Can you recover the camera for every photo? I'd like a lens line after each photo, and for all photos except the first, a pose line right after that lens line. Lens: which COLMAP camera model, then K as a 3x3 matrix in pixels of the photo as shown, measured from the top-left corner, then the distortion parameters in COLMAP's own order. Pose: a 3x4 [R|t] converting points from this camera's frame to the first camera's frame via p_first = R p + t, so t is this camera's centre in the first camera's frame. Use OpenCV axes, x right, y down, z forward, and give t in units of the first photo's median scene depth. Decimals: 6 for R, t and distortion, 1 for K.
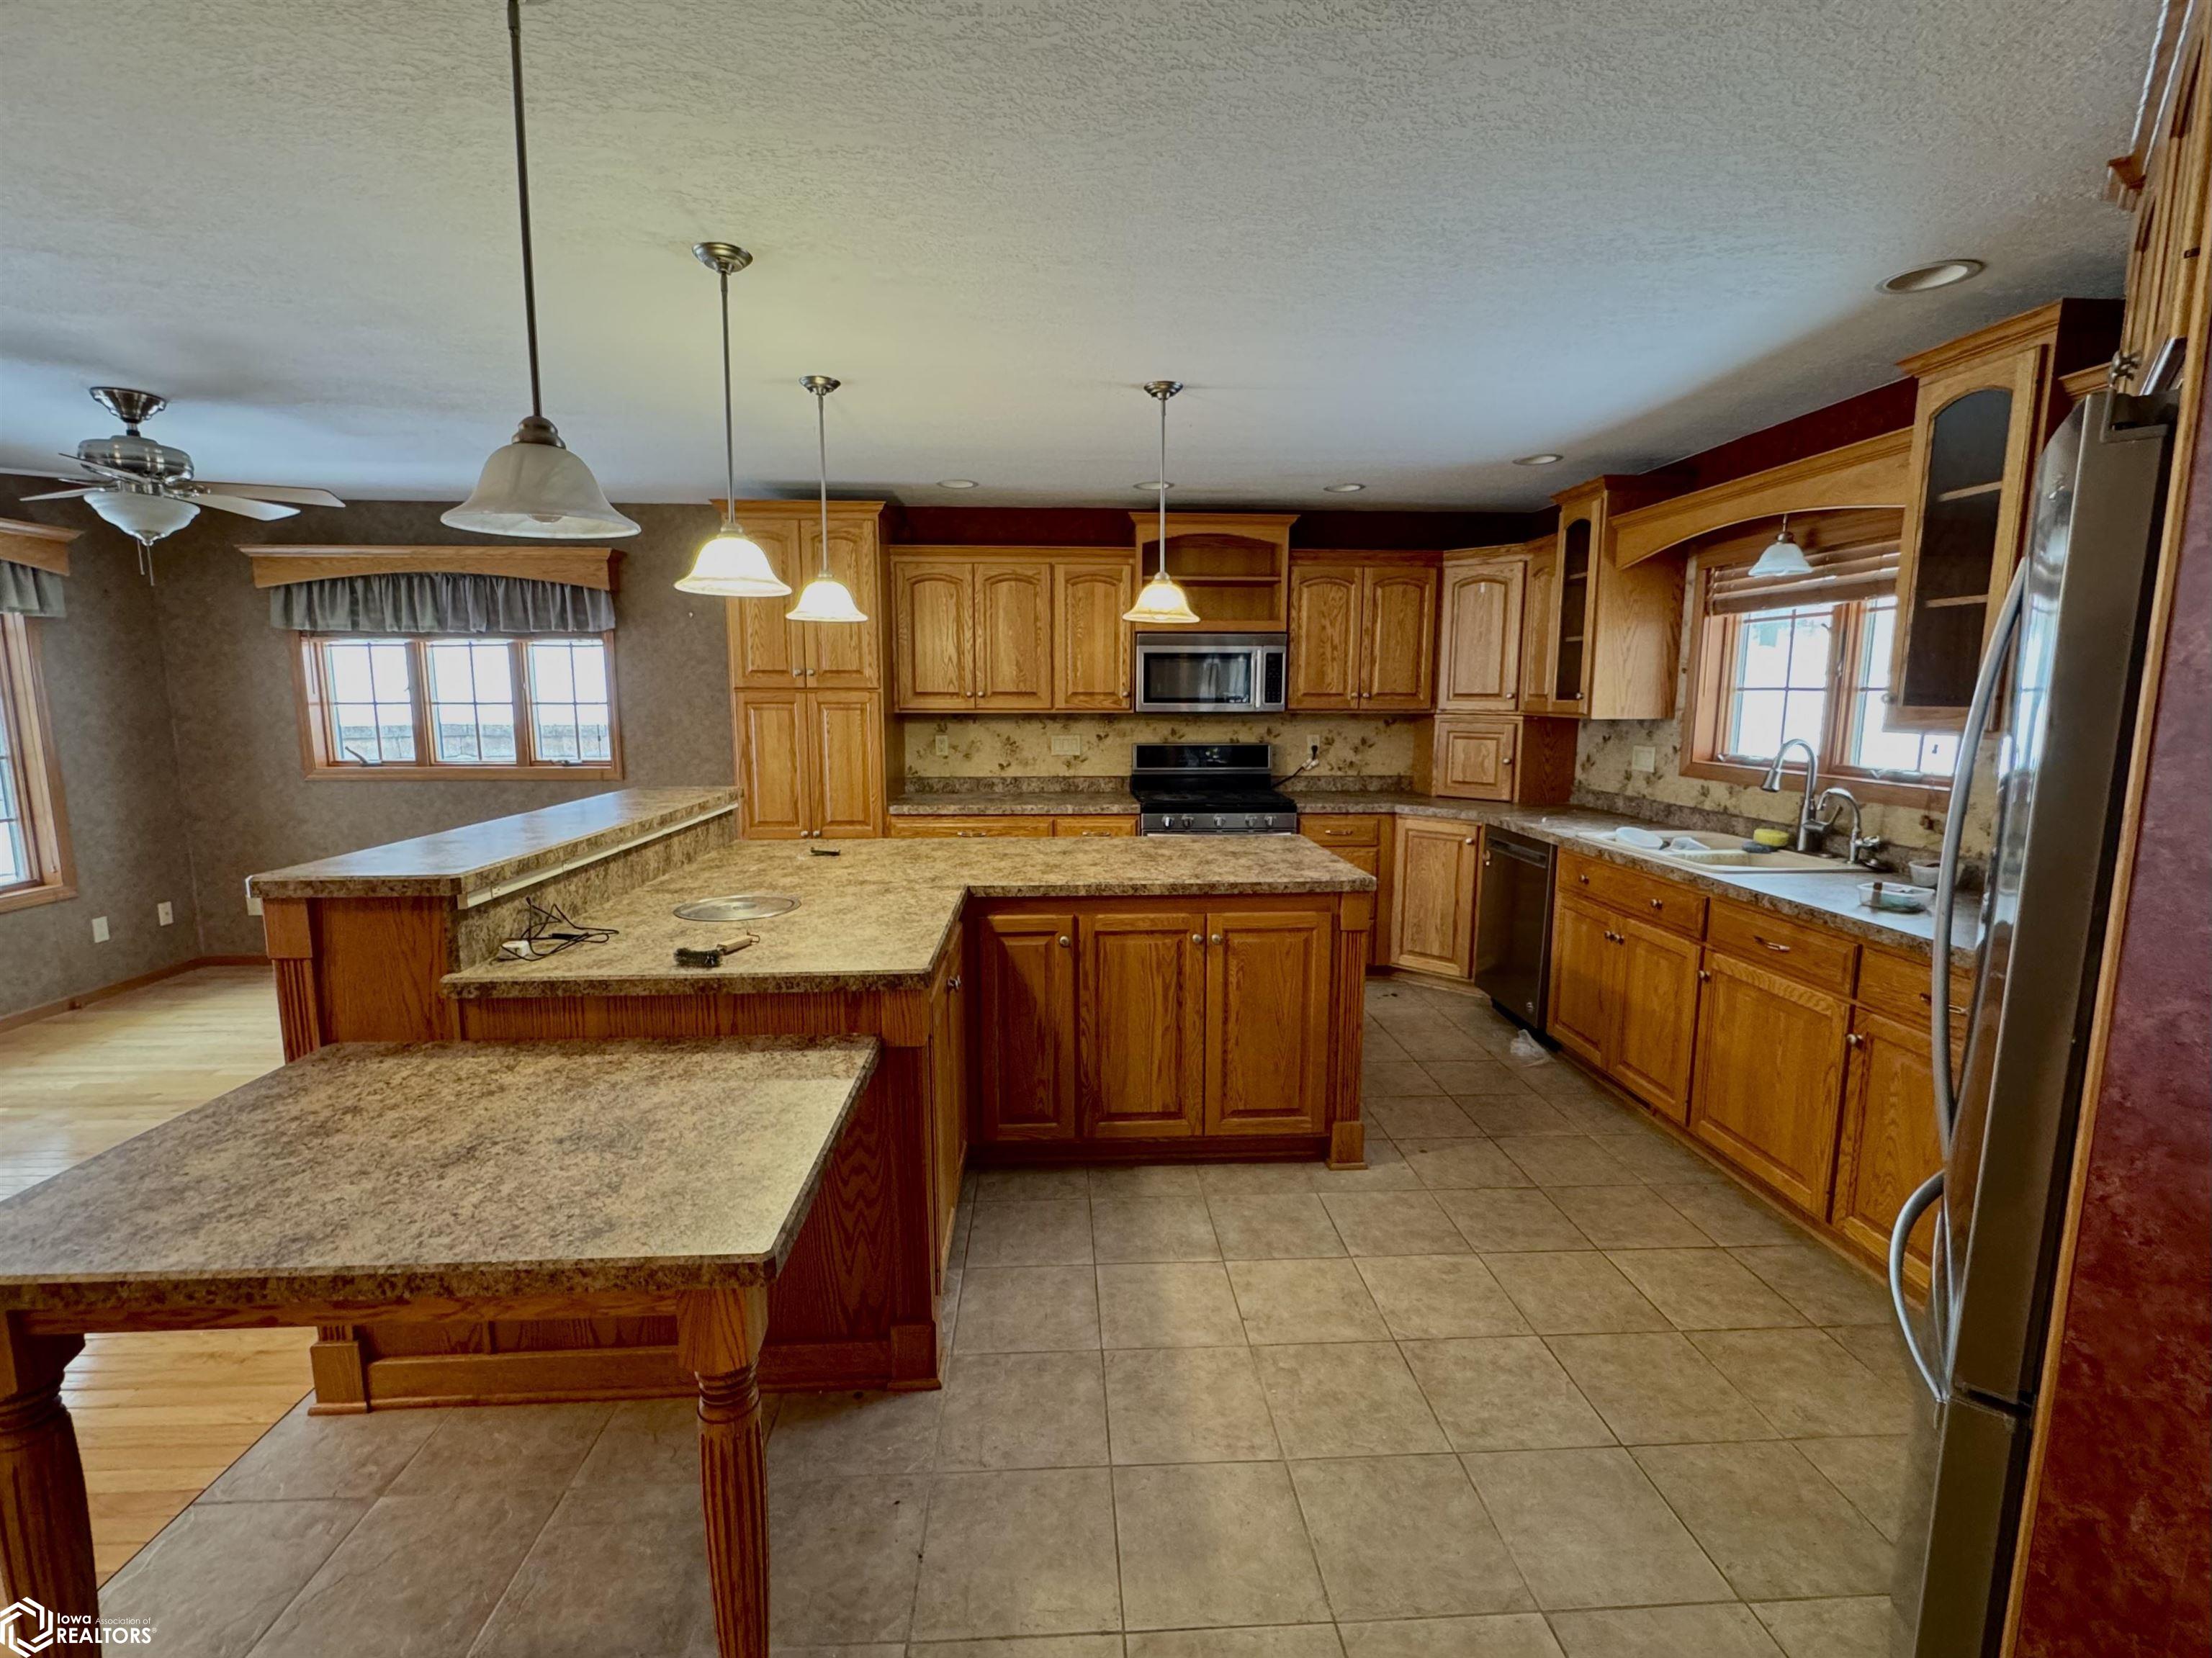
lens RADIAL K [[981.1, 0, 1106.0], [0, 981.1, 829.0], [0, 0, 1]] dist [-0.002225, -0.000330]
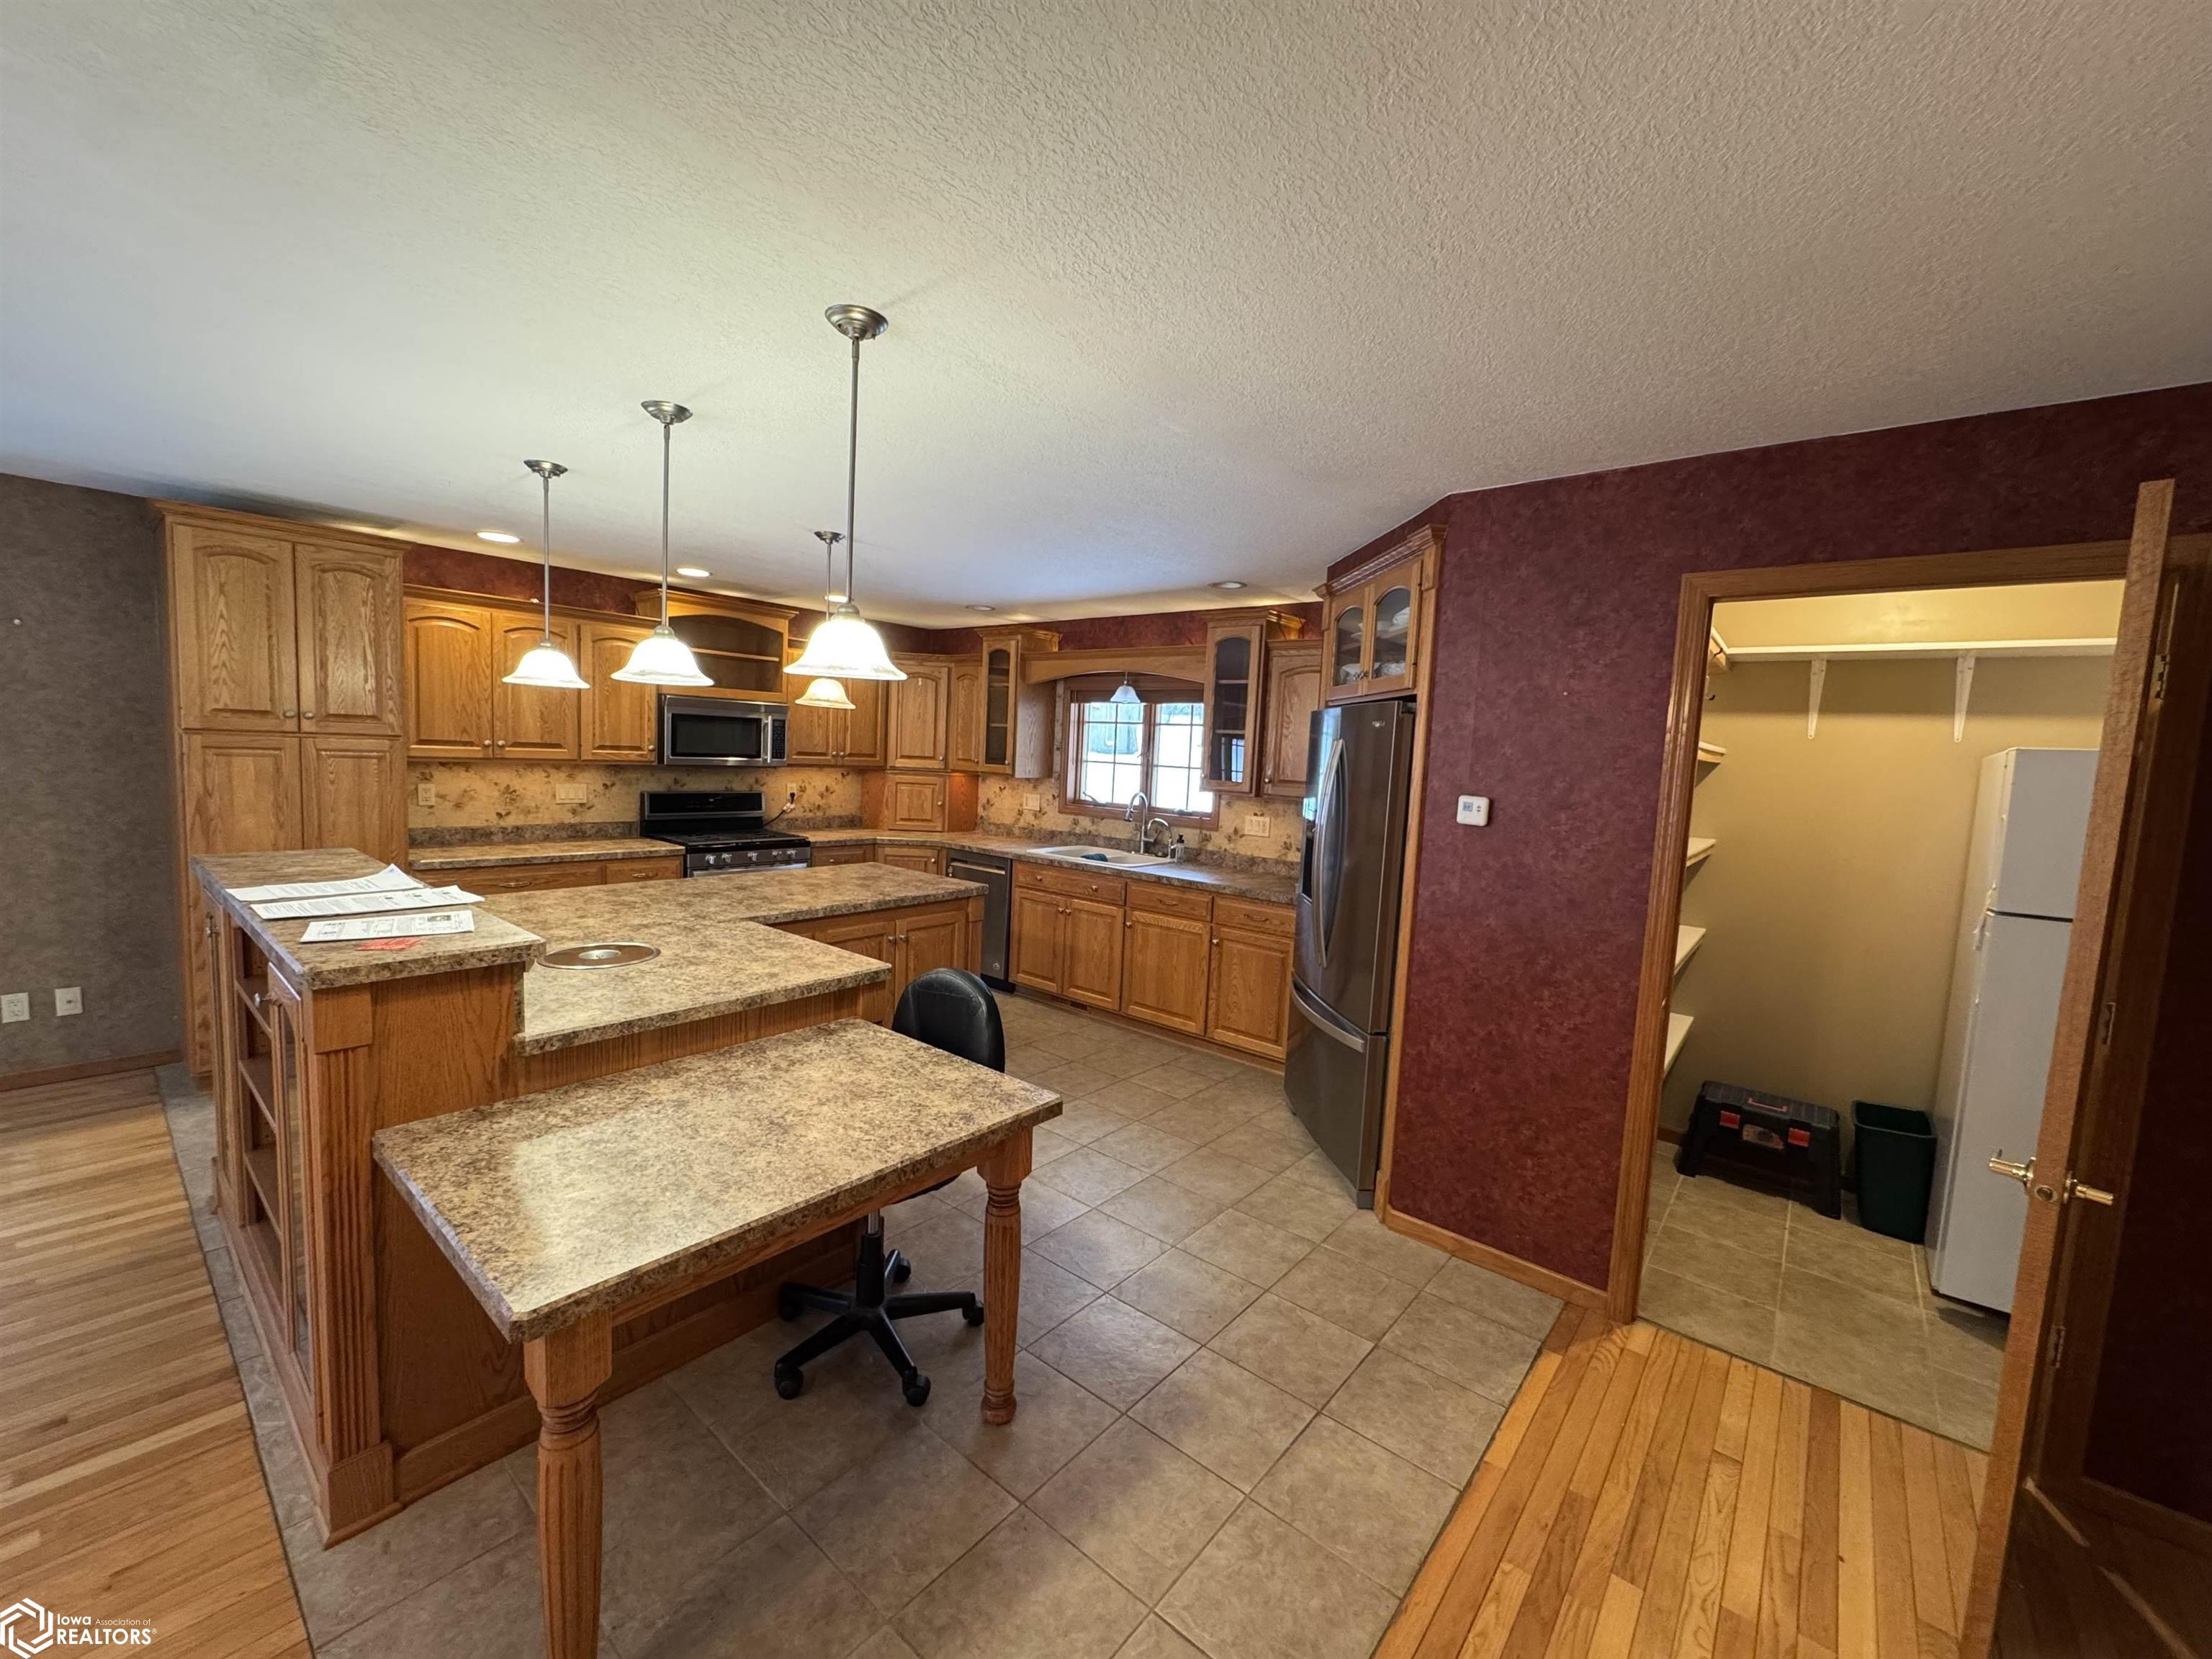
lens RADIAL K [[879.3, 0, 1103.2], [0, 879.3, 830.8], [0, 0, 1]] dist [-0.001788, -0.000280]
pose [[0.682973, -0.036550, 0.729528, -0.485883], [0.054986, 0.998486, -0.001452, -0.019462], [-0.728371, 0.041105, 0.683949, -0.068775]]
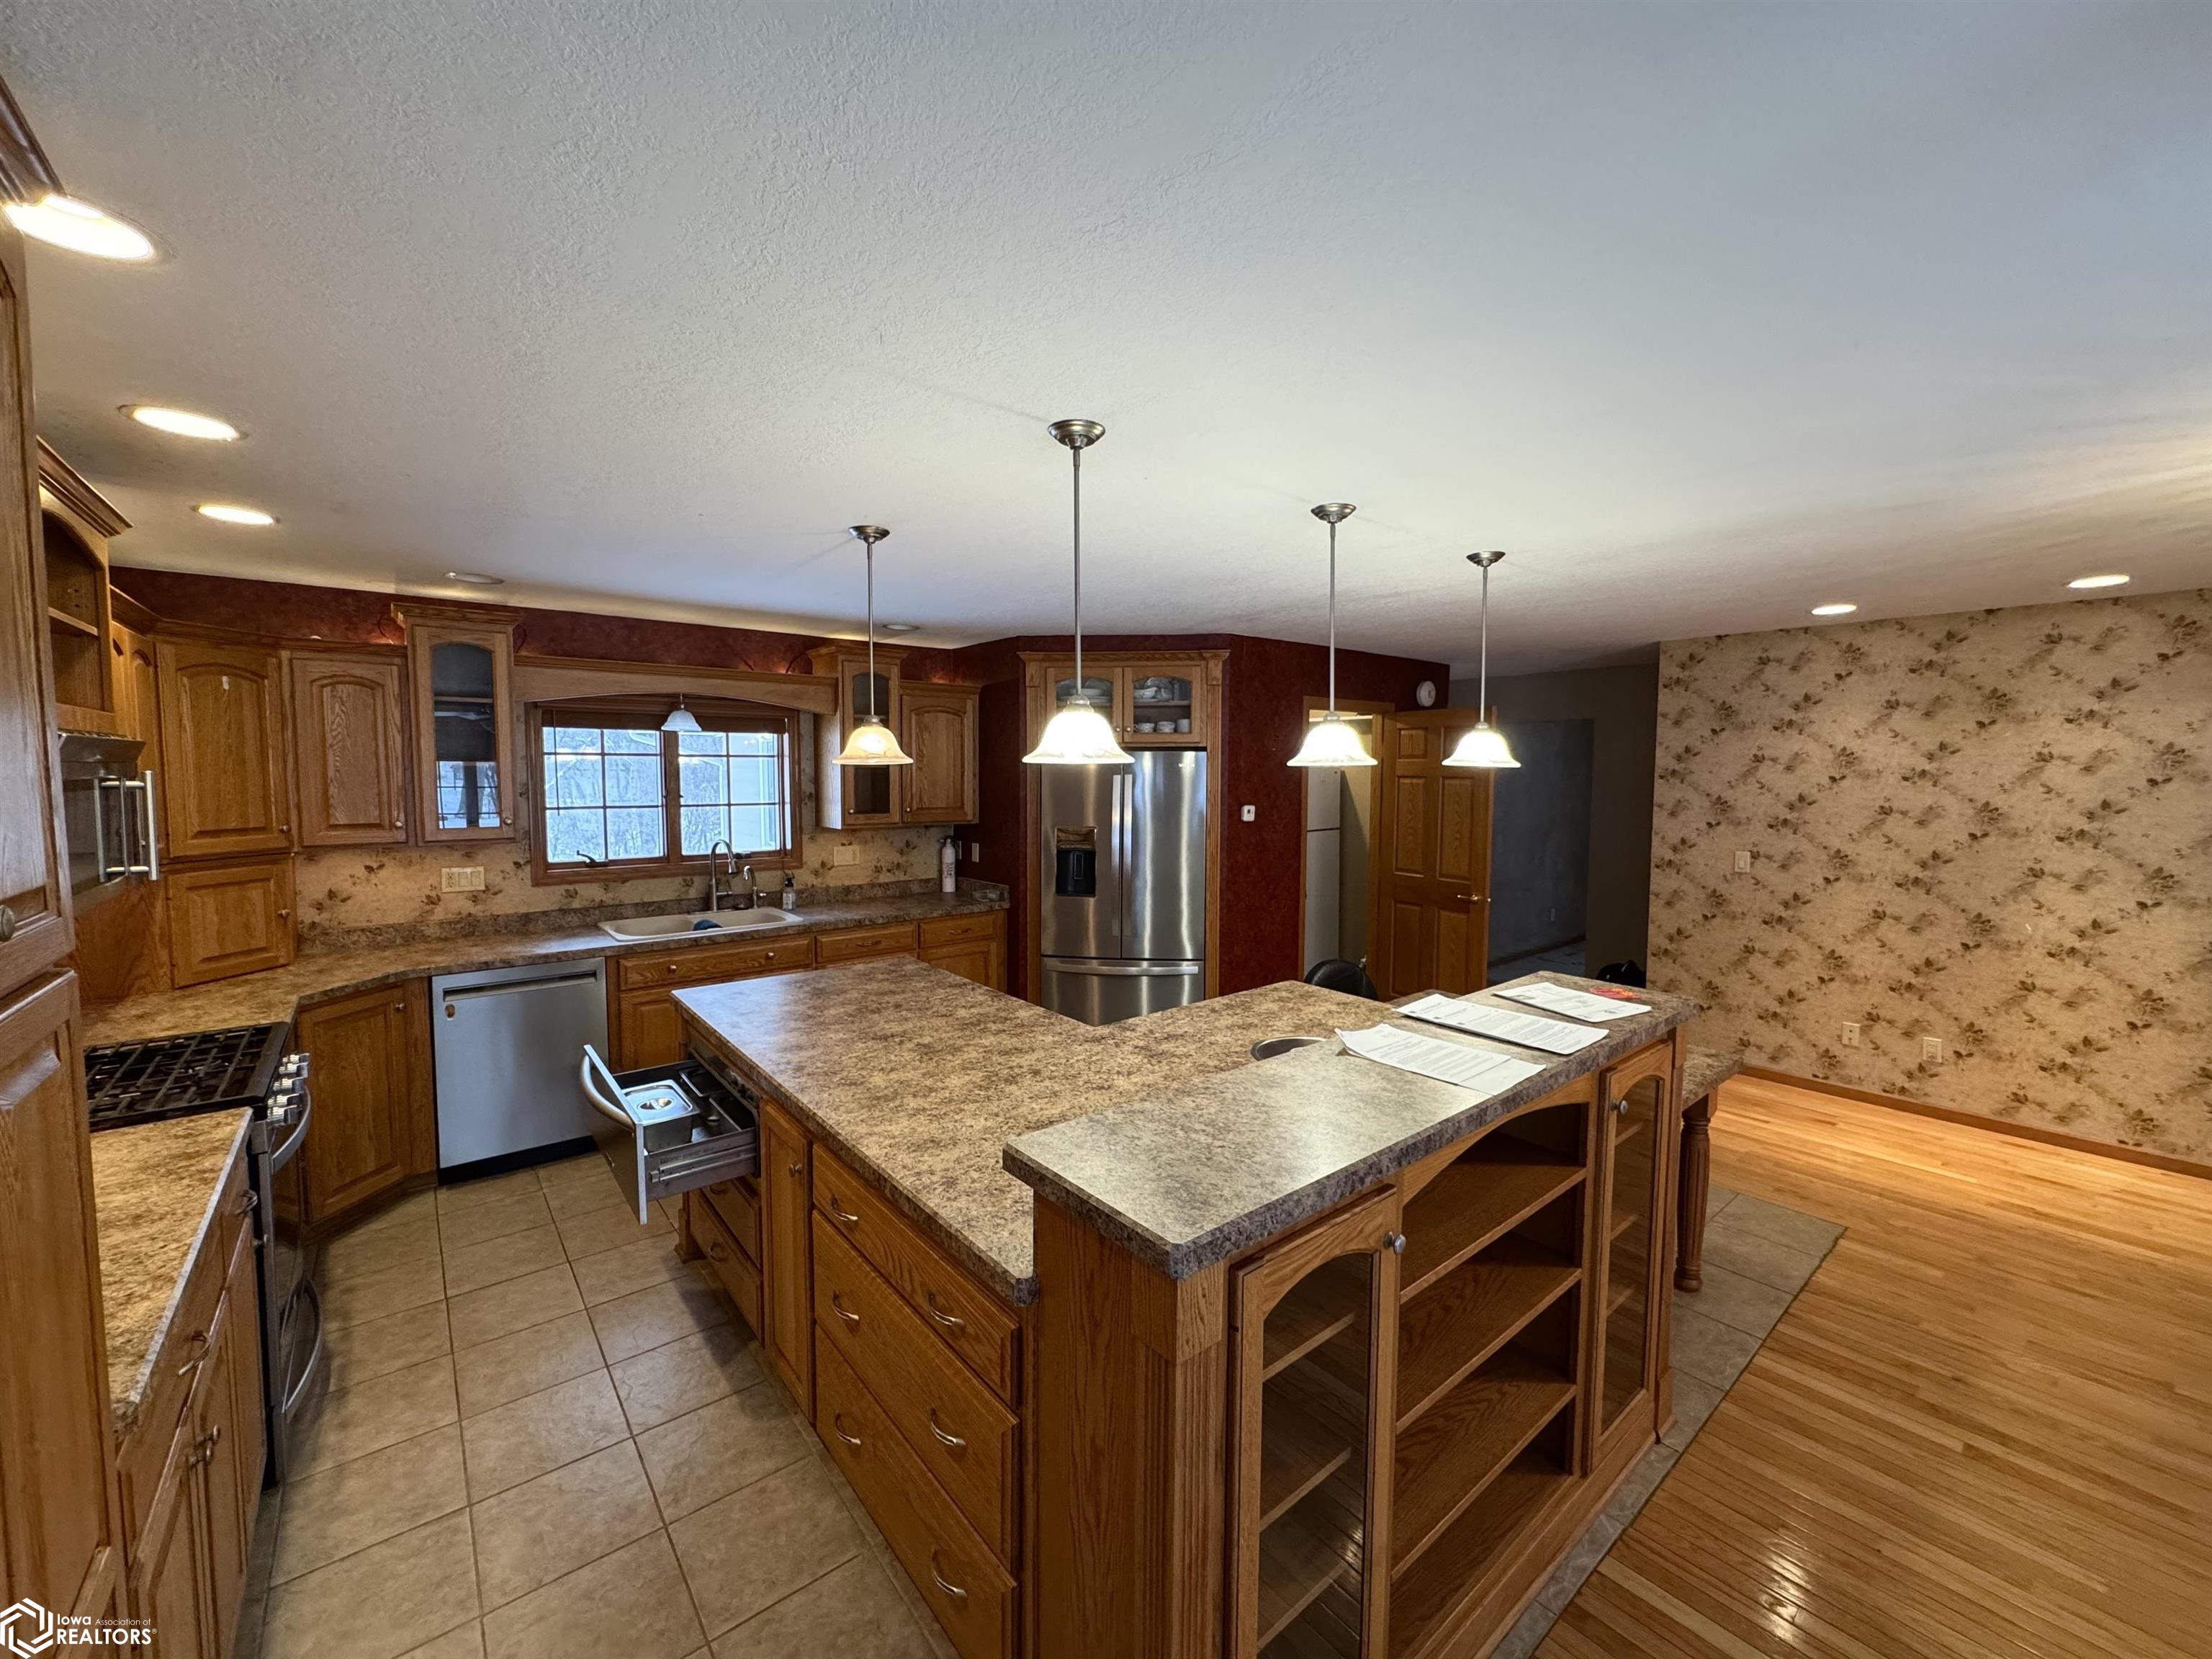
lens RADIAL K [[879.3, 0, 1103.2], [0, 879.3, 830.8], [0, 0, 1]] dist [-0.001788, -0.000280]
pose [[-0.588310, -0.060255, 0.806388, -0.680083], [0.108694, 0.982278, 0.152696, -0.221006], [-0.801297, 0.177482, -0.571334, 1.146389]]
